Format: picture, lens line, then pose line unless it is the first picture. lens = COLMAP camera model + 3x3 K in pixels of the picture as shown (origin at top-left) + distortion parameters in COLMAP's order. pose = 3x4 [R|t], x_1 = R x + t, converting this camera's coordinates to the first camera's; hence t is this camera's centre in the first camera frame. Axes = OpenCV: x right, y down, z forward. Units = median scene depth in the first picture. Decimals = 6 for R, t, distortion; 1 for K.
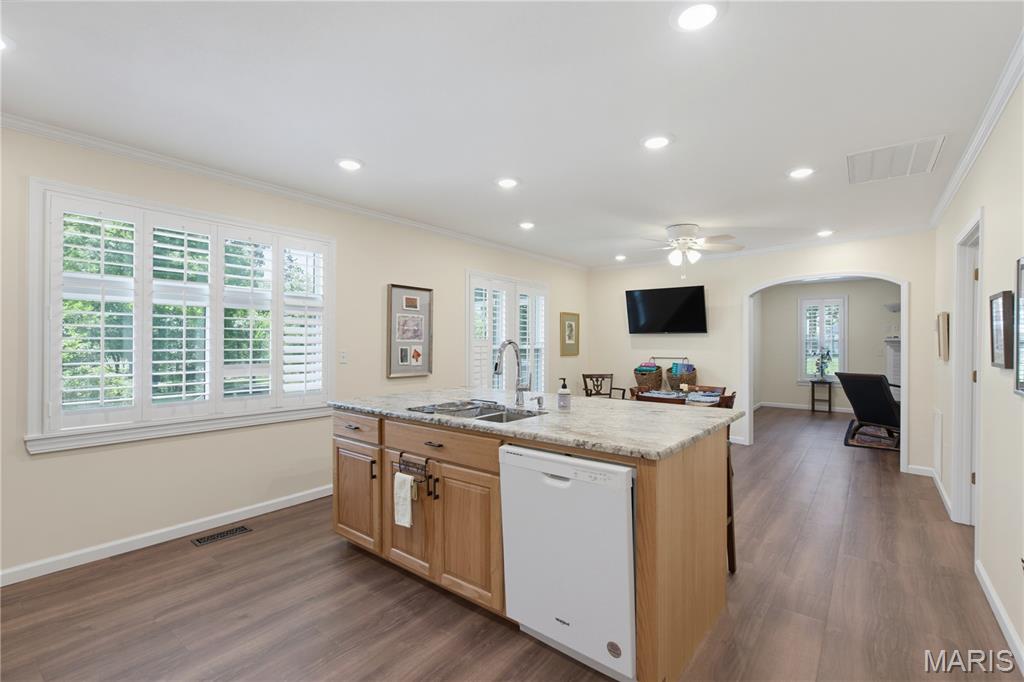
lens RADIAL K [[466.5, 0, 496.2], [0, 466.5, 350.5], [0, 0, 1]] dist [-0.002662, 0.000971]
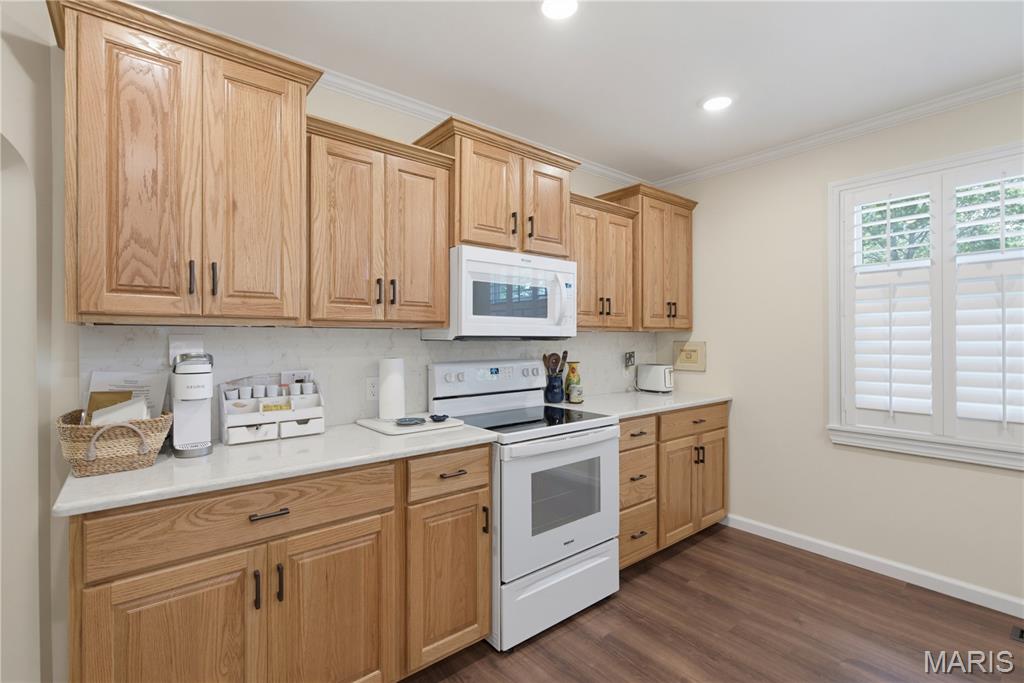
lens RADIAL K [[466.5, 0, 515.8], [0, 466.5, 337.5], [0, 0, 1]] dist [-0.002662, 0.000971]
pose [[-0.196959, -0.002487, -0.980409, 0.115072], [-0.006377, 0.999979, -0.001255, -0.007624], [0.980391, 0.006005, -0.196971, 0.288965]]
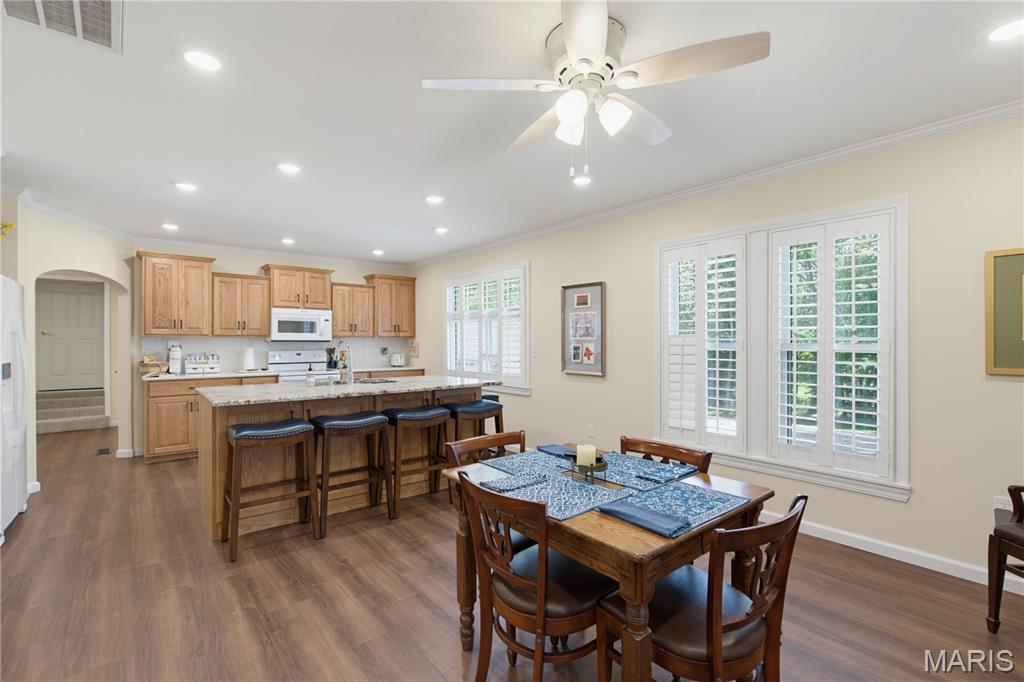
lens RADIAL K [[466.5, 0, 519.9], [0, 466.5, 338.8], [0, 0, 1]] dist [-0.002662, 0.000971]
pose [[-0.180779, -0.005308, -0.983509, 0.824412], [-0.010523, 0.999939, -0.003463, -0.015592], [0.983467, 0.009723, -0.180824, 1.055718]]
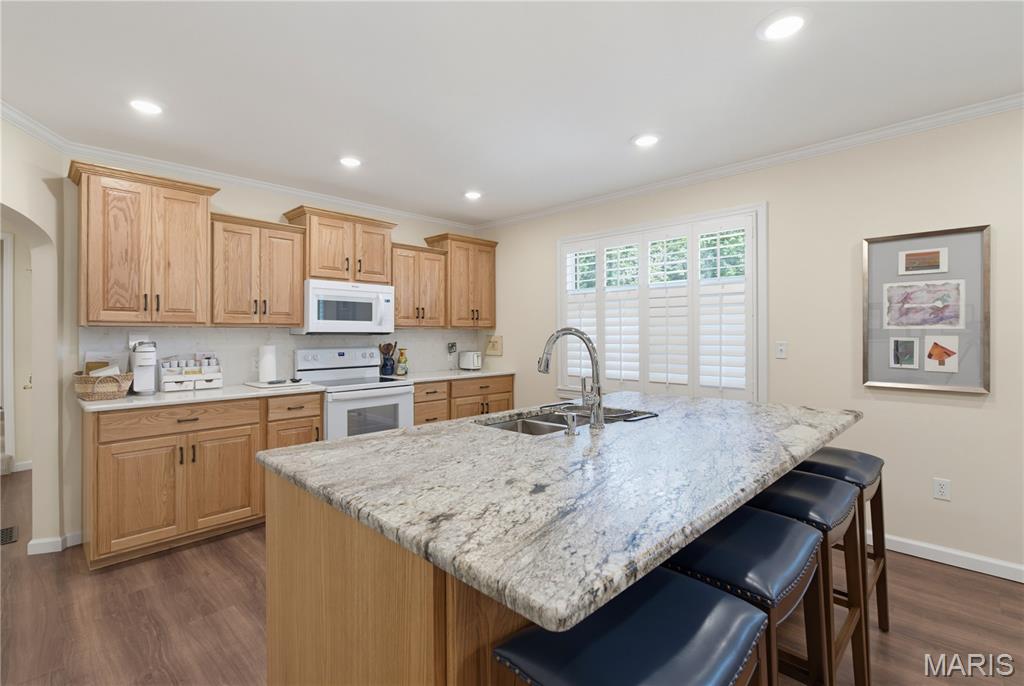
lens RADIAL K [[466.5, 0, 513.0], [0, 466.5, 331.9], [0, 0, 1]] dist [-0.002662, 0.000971]
pose [[-0.081772, -0.003604, -0.996645, 0.429216], [-0.007496, 0.999967, -0.003001, -0.010025], [0.996623, 0.007225, -0.081797, 0.551032]]
